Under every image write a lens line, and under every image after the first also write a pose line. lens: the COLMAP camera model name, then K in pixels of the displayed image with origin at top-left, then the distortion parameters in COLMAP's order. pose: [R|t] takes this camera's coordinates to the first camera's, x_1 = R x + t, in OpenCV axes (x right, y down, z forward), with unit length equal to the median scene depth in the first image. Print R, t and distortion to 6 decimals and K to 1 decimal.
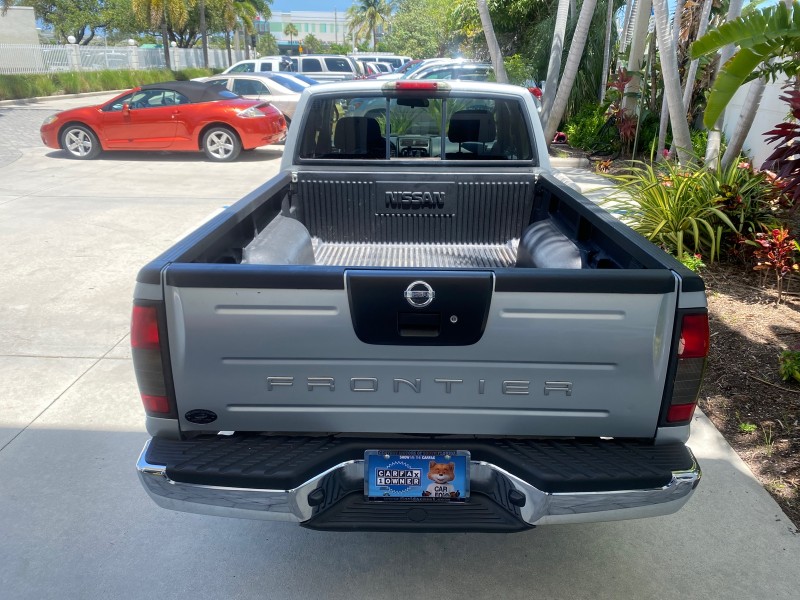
lens RADIAL K [[615.2, 0, 402.7], [0, 615.2, 292.7], [0, 0, 1]] dist [0.026914, -0.031435]
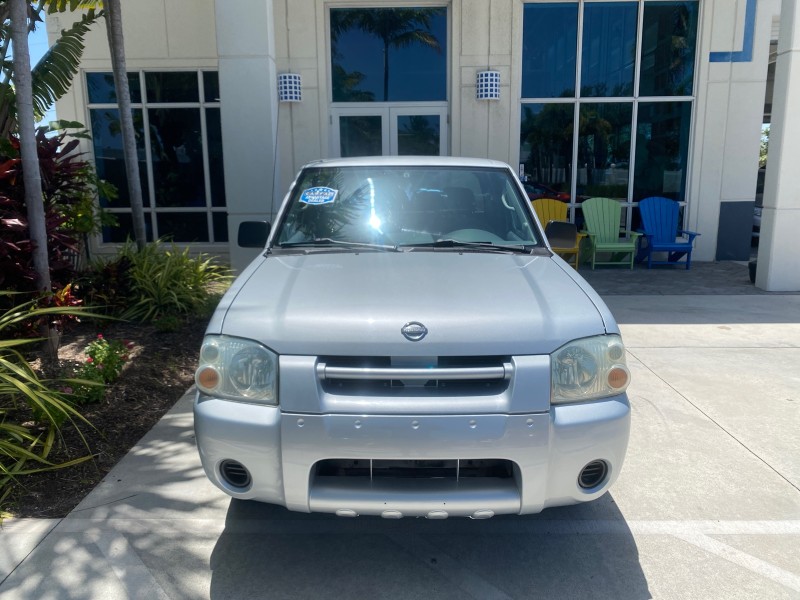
lens RADIAL K [[615.2, 0, 404.8], [0, 615.2, 303.0], [0, 0, 1]] dist [0.026914, -0.031435]
pose [[-0.999623, -0.000258, -0.027440, 0.054224], [-0.014949, 0.843672, 0.536650, -0.767632], [0.023012, 0.536858, -0.843359, 2.231205]]
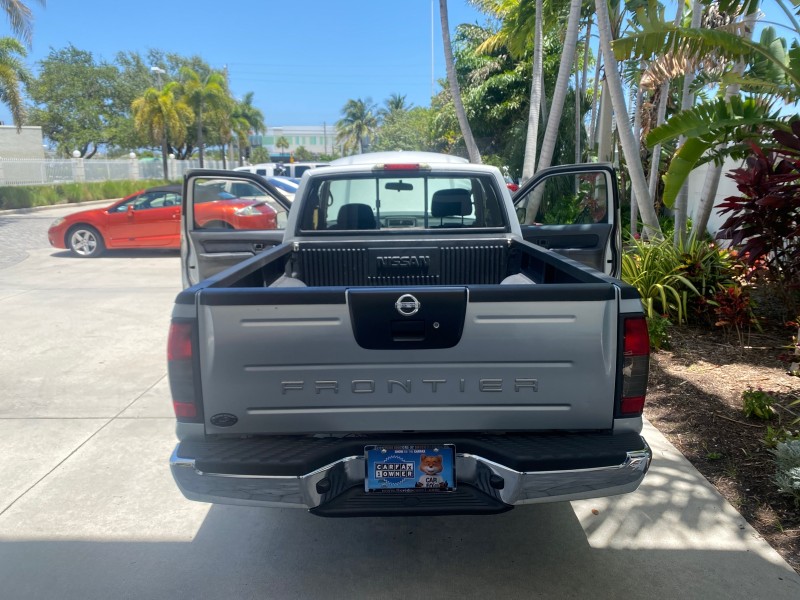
lens RADIAL K [[615.2, 0, 398.3], [0, 615.2, 294.3], [0, 0, 1]] dist [0.026914, -0.031435]
pose [[0.999631, -0.025216, 0.010149, -0.001296], [0.026500, 0.987154, -0.157560, 0.079757], [-0.006045, 0.157771, 0.987457, -0.097776]]
